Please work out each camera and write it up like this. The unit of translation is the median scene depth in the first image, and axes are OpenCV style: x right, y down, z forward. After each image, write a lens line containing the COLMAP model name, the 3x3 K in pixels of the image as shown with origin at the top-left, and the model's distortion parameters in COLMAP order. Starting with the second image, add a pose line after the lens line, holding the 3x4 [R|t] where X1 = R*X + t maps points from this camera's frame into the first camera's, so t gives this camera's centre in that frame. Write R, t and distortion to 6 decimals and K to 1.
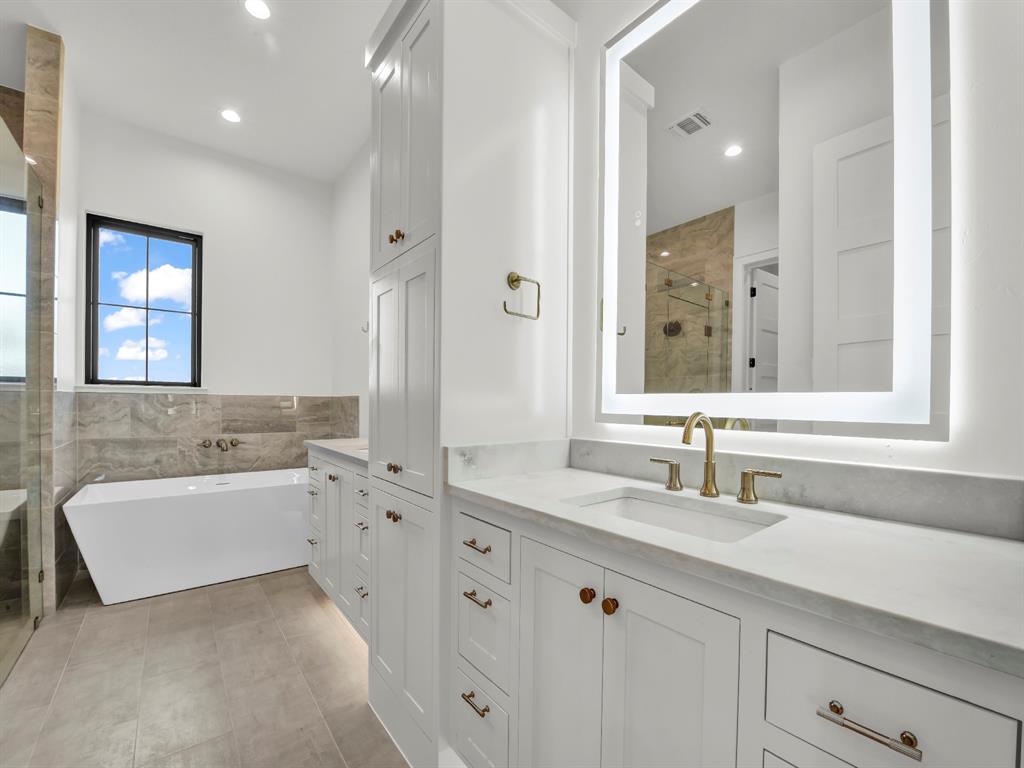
lens RADIAL K [[425.6, 0, 506.3], [0, 425.6, 408.7], [0, 0, 1]] dist [-0.016082, -0.001708]
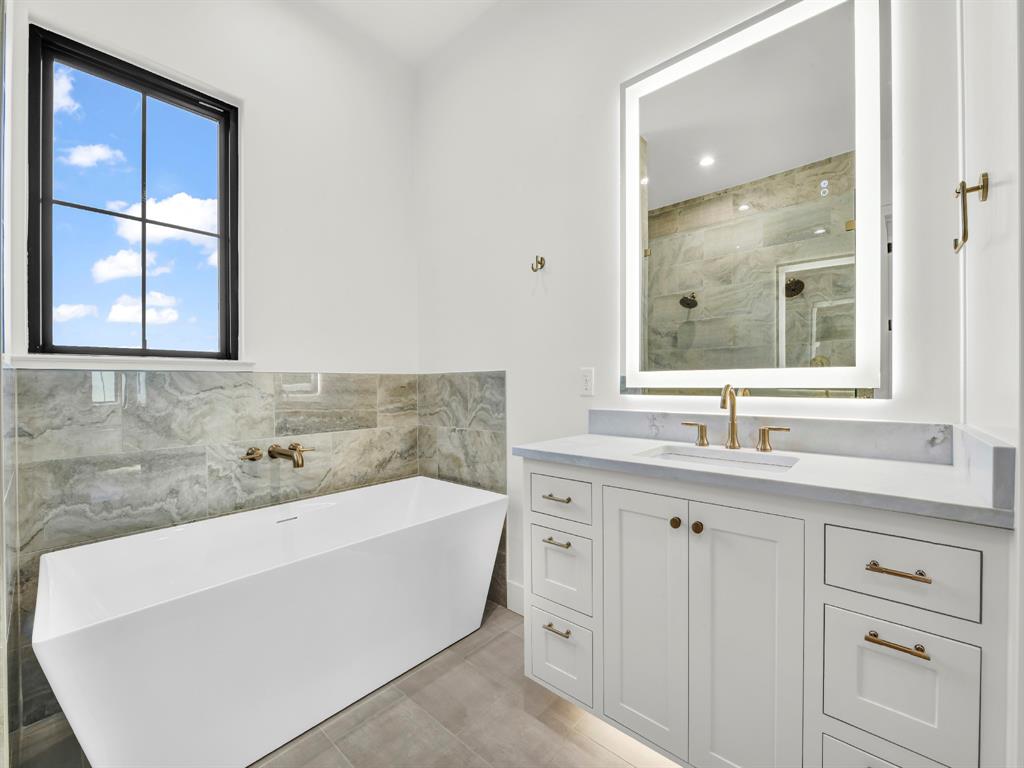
lens RADIAL K [[425.6, 0, 512.0], [0, 425.6, 385.1], [0, 0, 1]] dist [-0.016082, -0.001708]
pose [[0.987472, -0.024059, 0.155952, -0.468953], [0.025354, 0.999659, -0.006315, -0.001963], [-0.155747, 0.010190, 0.987744, 0.378056]]
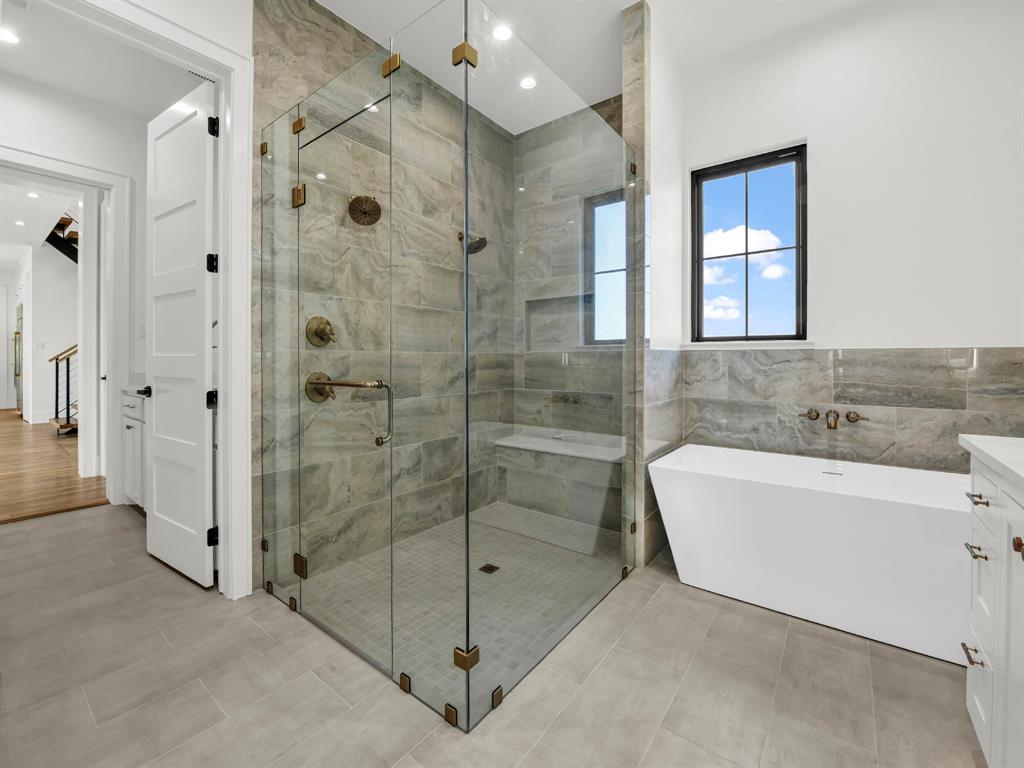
lens RADIAL K [[425.6, 0, 523.8], [0, 425.6, 361.2], [0, 0, 1]] dist [-0.016082, -0.001708]
pose [[0.244618, -0.007840, -0.969588, -0.114649], [-0.008996, 0.999906, -0.010355, 0.000215], [0.969578, 0.011256, 0.244524, 0.338579]]
